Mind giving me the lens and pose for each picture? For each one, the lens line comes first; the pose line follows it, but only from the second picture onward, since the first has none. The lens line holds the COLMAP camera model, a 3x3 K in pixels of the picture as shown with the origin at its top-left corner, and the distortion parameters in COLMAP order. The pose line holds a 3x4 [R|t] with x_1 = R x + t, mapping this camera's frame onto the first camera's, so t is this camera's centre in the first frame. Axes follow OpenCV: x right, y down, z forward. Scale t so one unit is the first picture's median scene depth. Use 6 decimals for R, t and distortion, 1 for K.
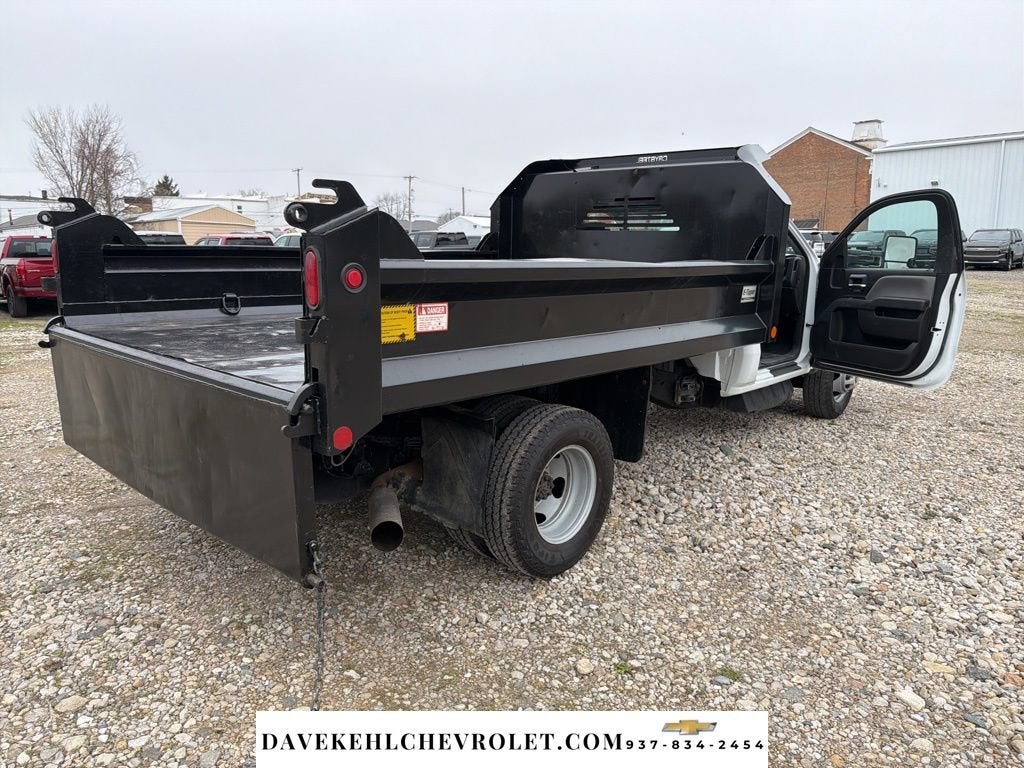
lens RADIAL K [[737.4, 0, 510.0], [0, 737.4, 380.7], [0, 0, 1]] dist [0.031158, -0.042303]
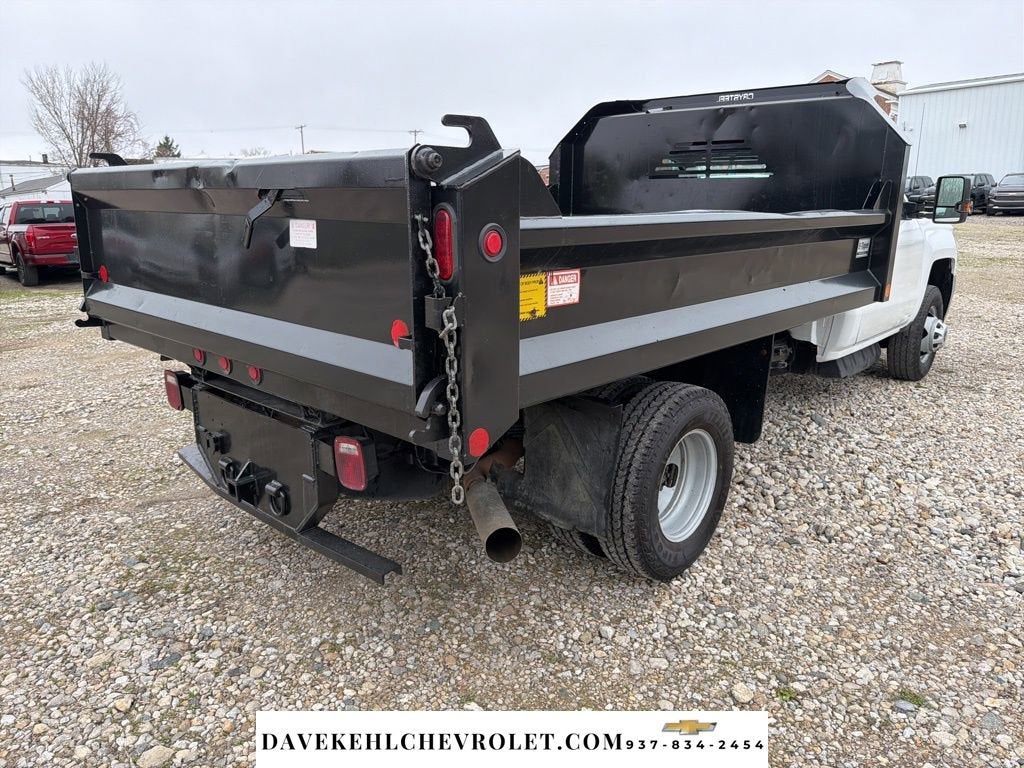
lens RADIAL K [[737.4, 0, 514.7], [0, 737.4, 385.3], [0, 0, 1]] dist [0.031158, -0.042303]
pose [[0.999767, -0.020296, -0.007326, -0.120555], [0.020720, 0.997773, 0.063407, -0.023659], [0.006023, -0.063544, 0.997961, 0.133352]]
